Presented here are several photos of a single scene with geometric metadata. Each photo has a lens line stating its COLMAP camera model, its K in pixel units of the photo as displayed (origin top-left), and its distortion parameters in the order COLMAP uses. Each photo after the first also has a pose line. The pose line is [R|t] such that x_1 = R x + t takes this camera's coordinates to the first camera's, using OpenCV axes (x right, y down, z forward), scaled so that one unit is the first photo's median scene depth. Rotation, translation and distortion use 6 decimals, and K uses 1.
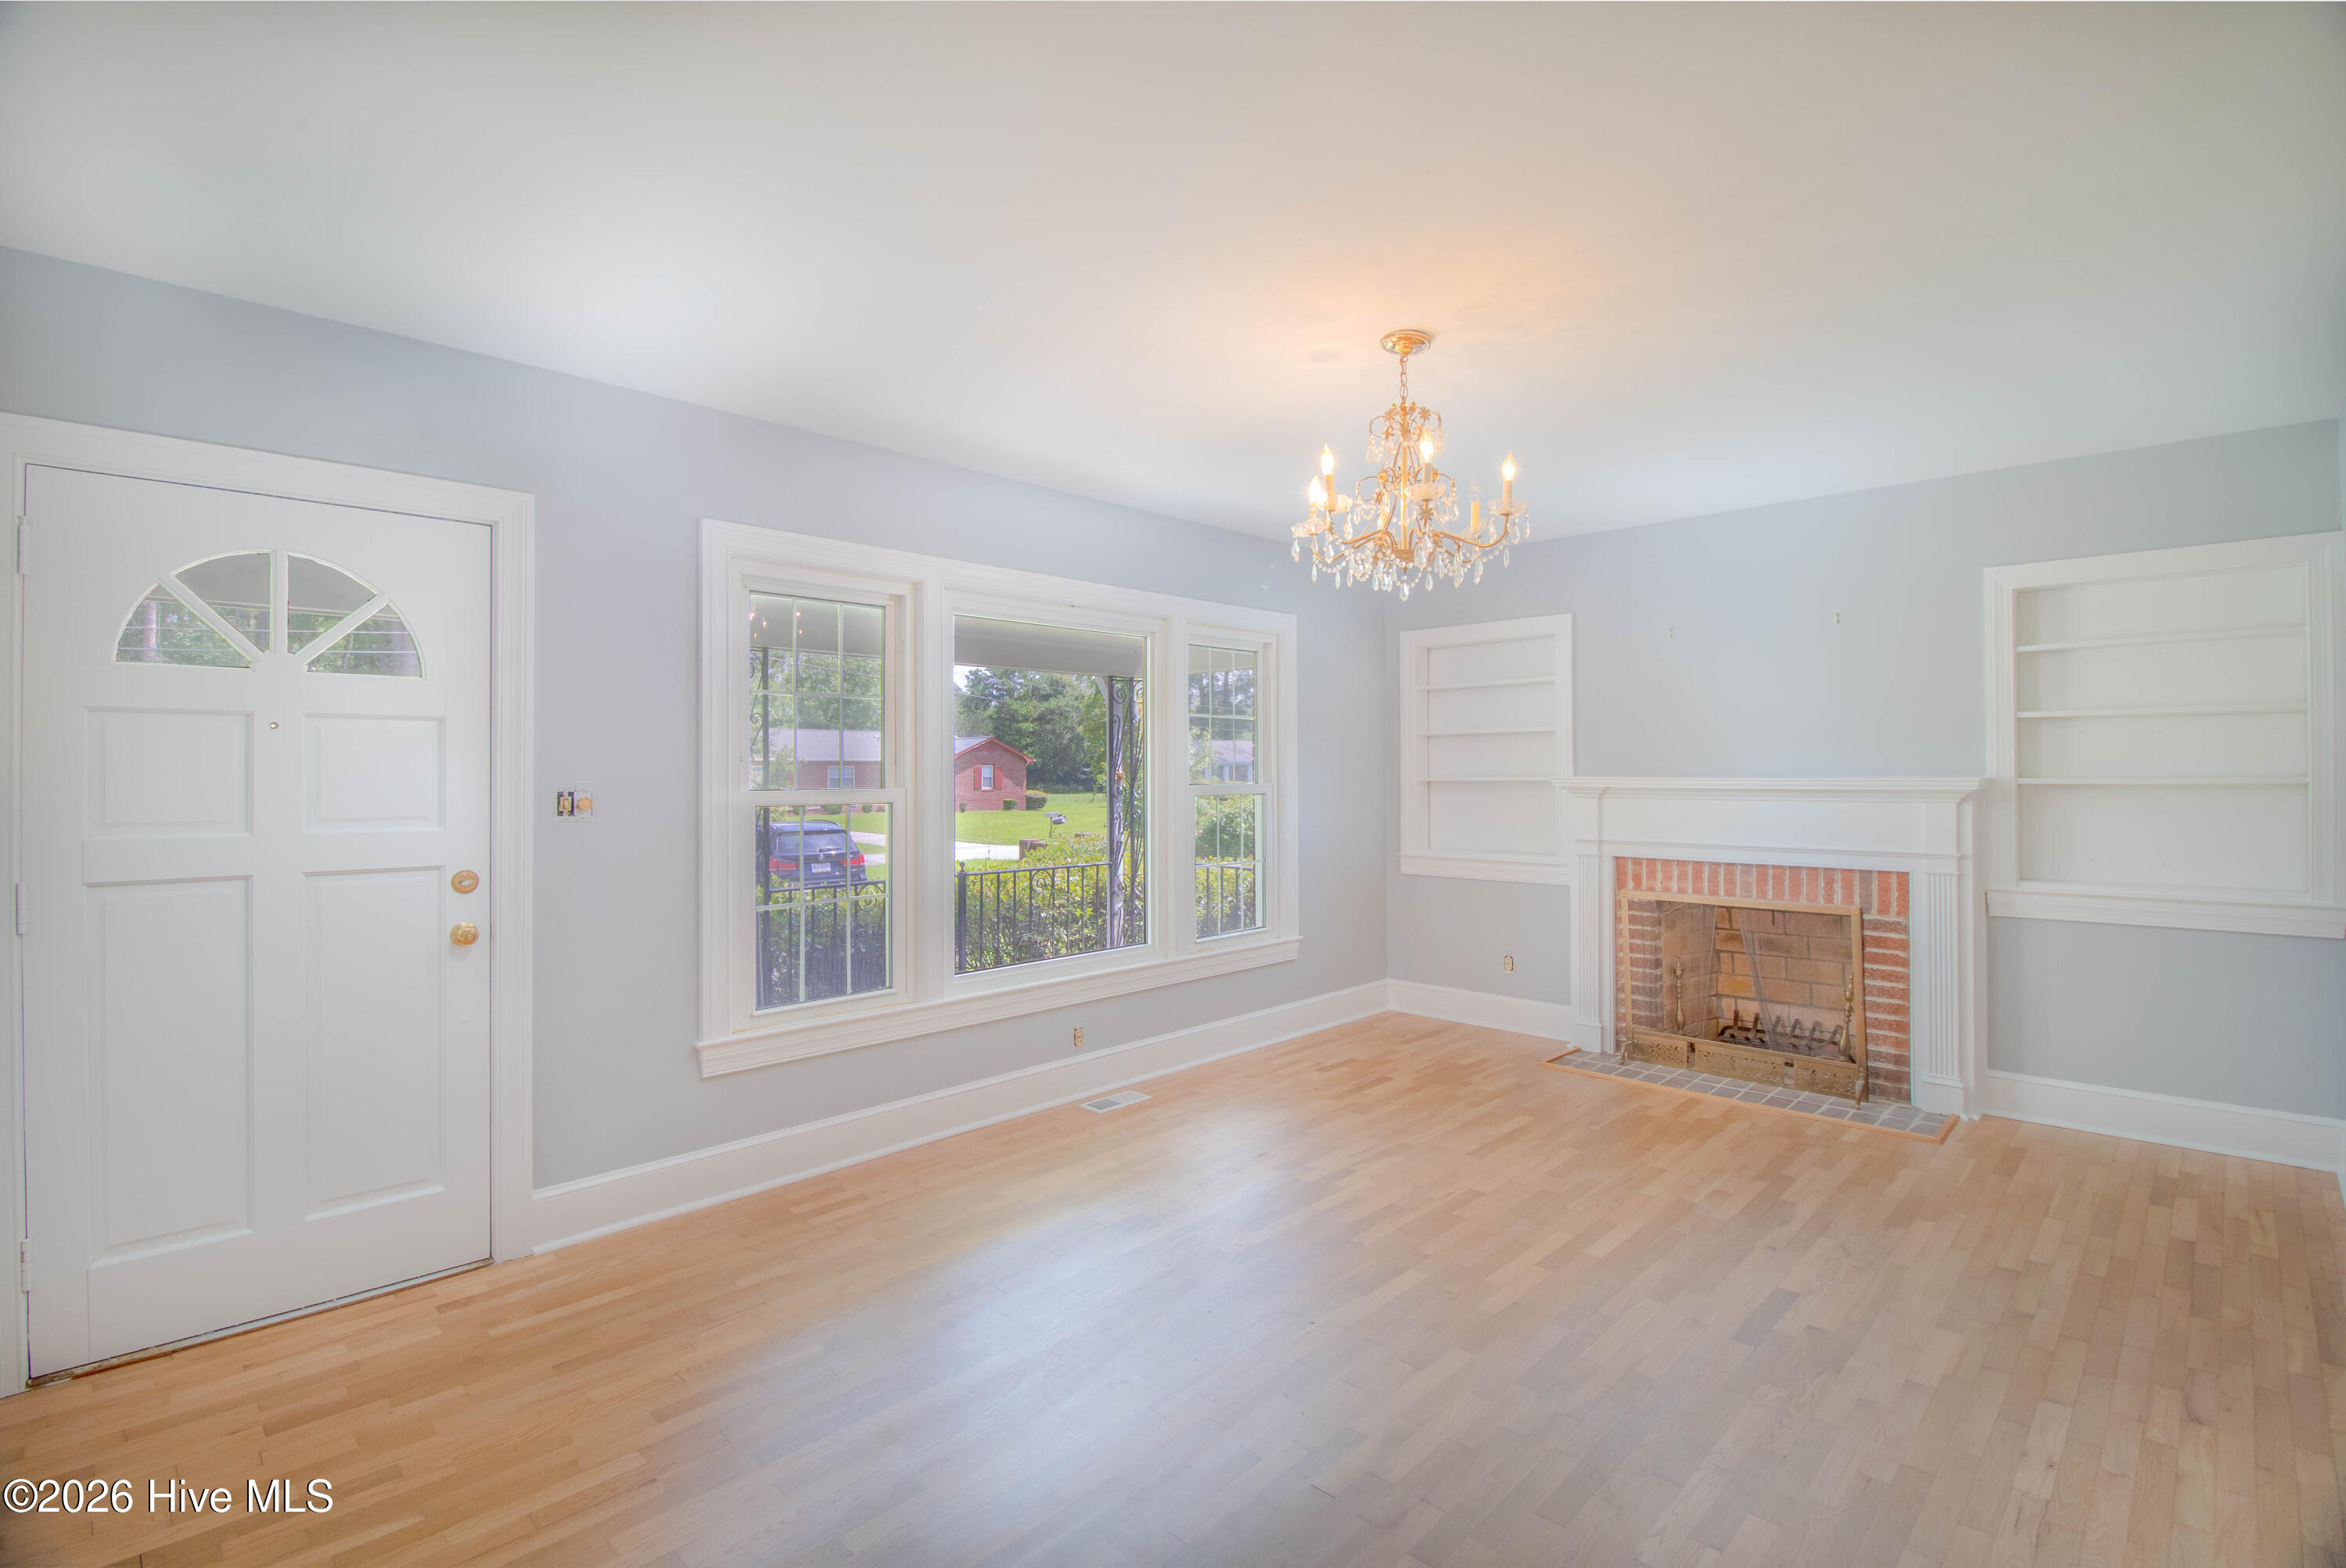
lens RADIAL K [[1099.3, 0, 1185.7], [0, 1099.3, 757.1], [0, 0, 1]] dist [0.004523, -0.015270]
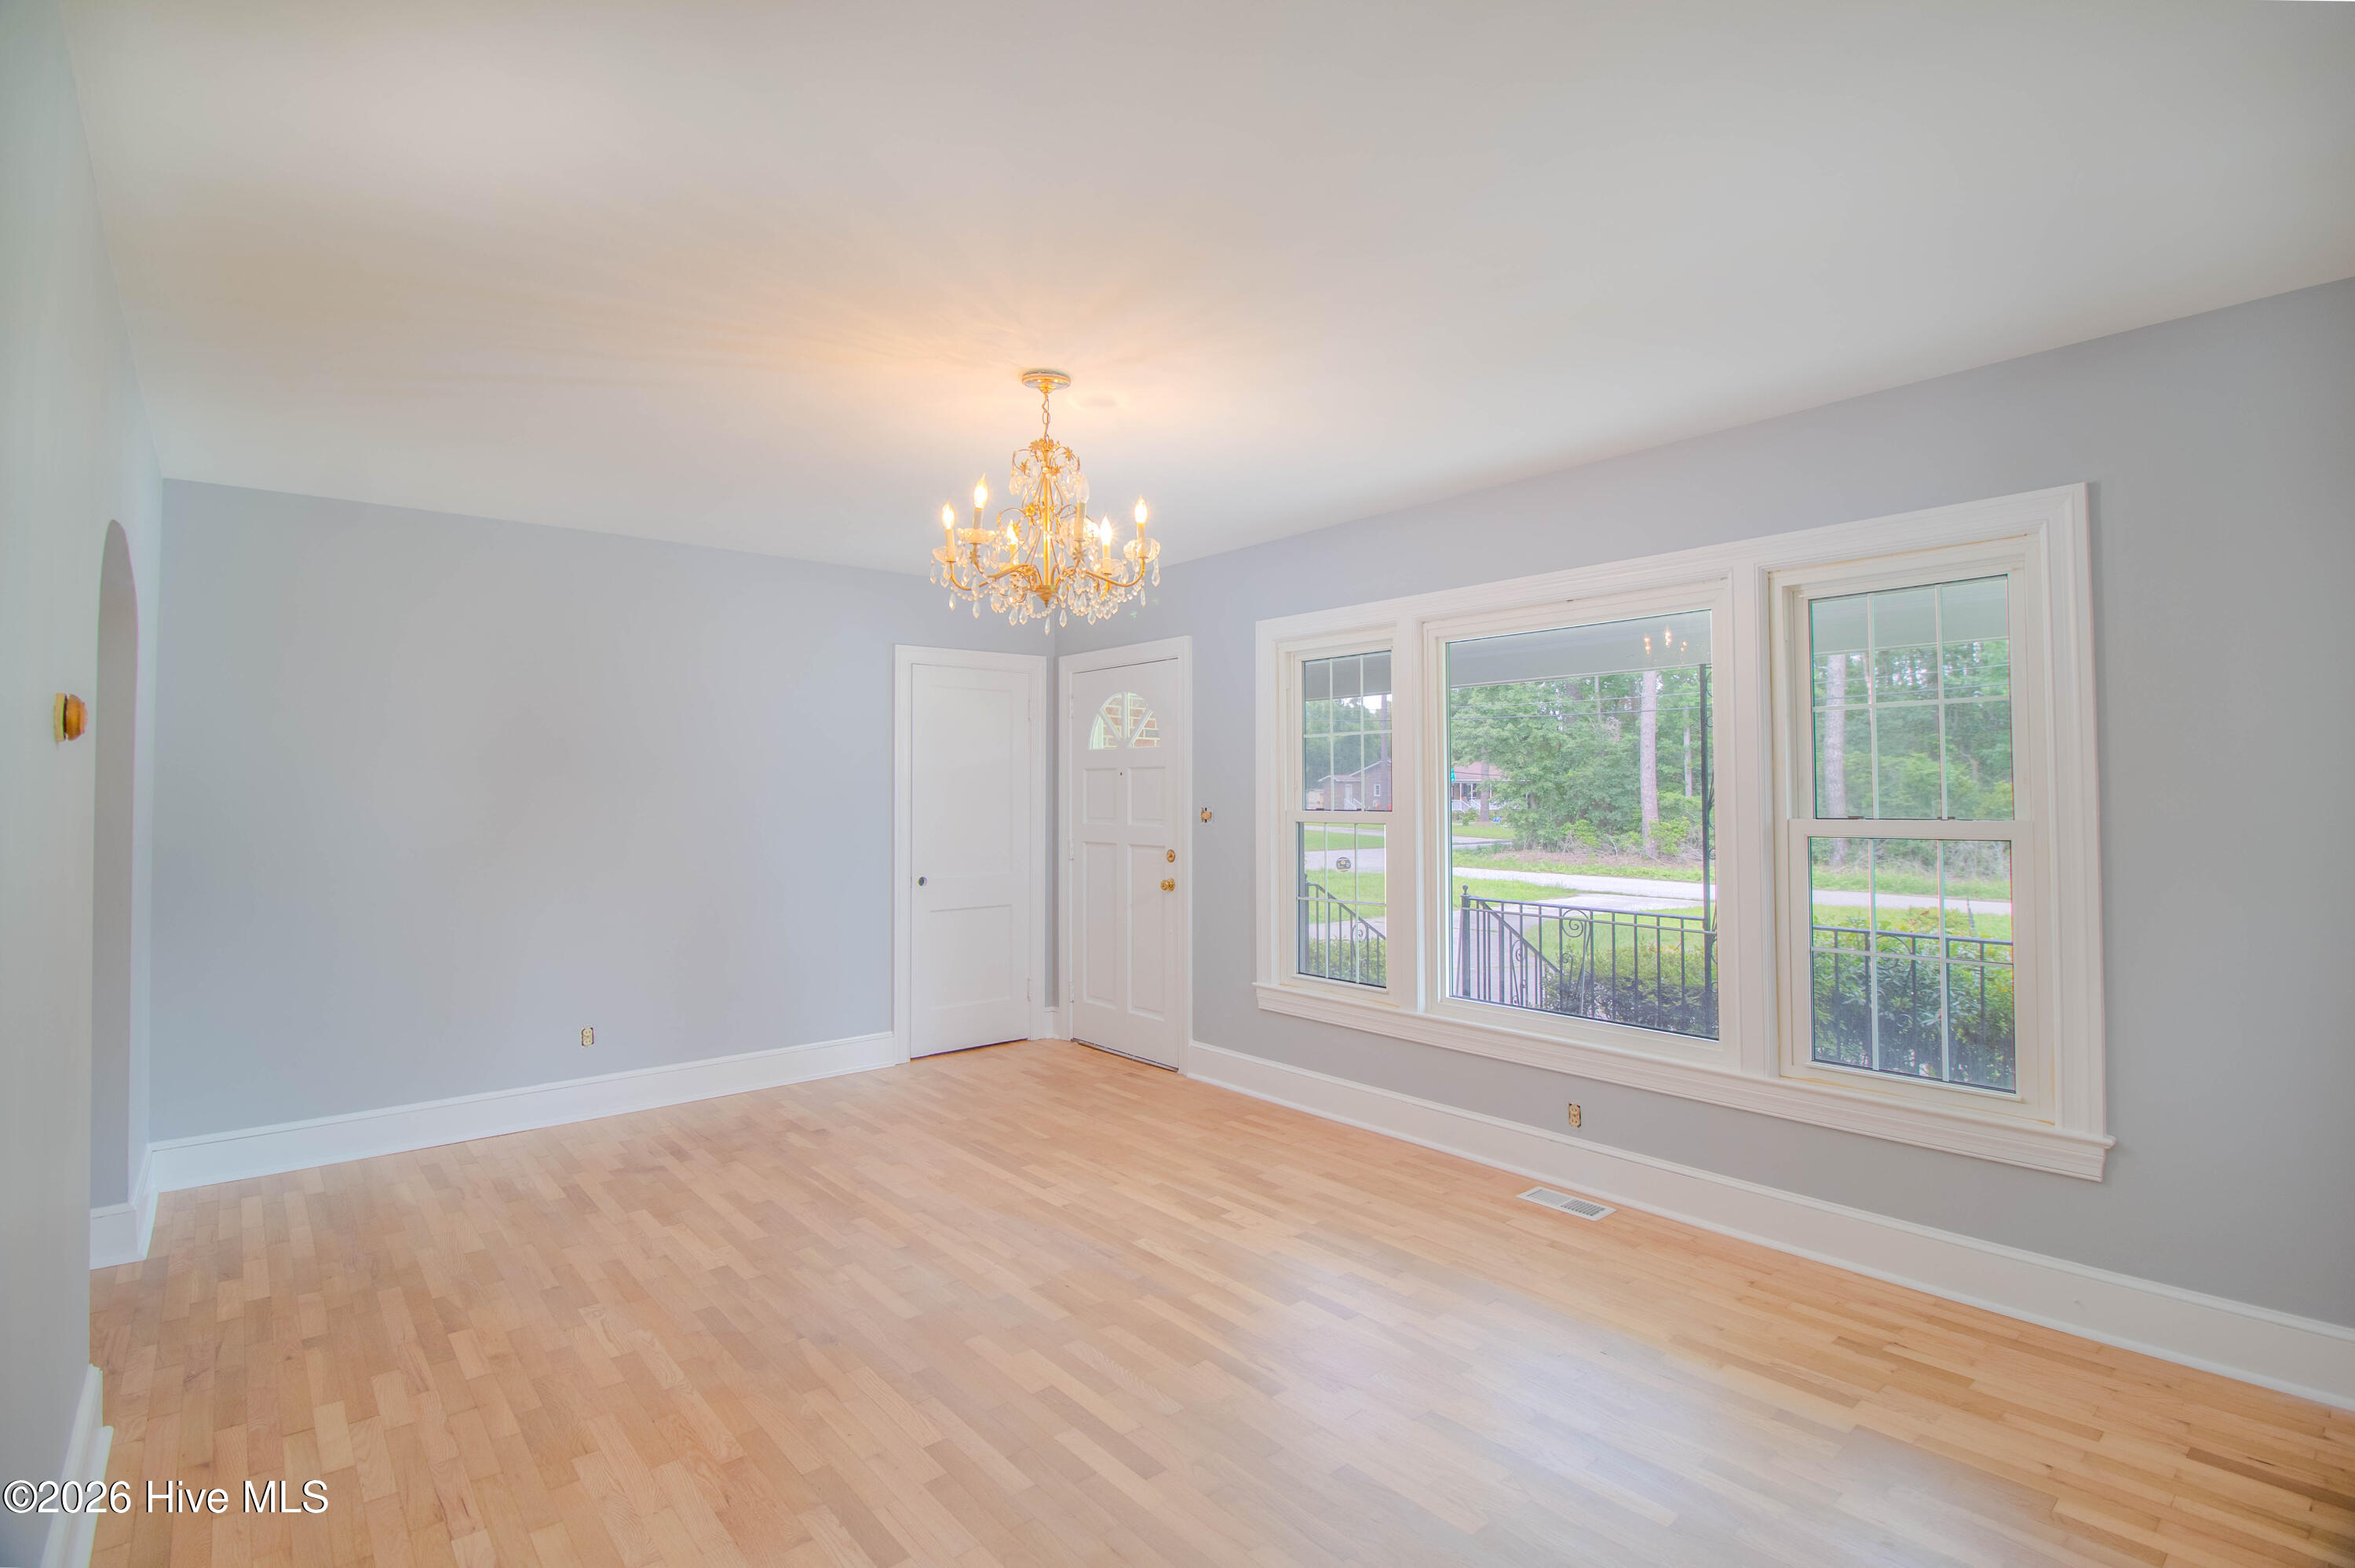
lens RADIAL K [[1134.7, 0, 1177.5], [0, 1134.7, 784.0], [0, 0, 1]] dist [0.001882, -0.017392]
pose [[-0.123232, -0.007423, -0.992350, 1.054926], [0.018871, 0.999774, -0.009822, 0.012394], [0.992198, -0.019937, -0.123064, 1.093222]]
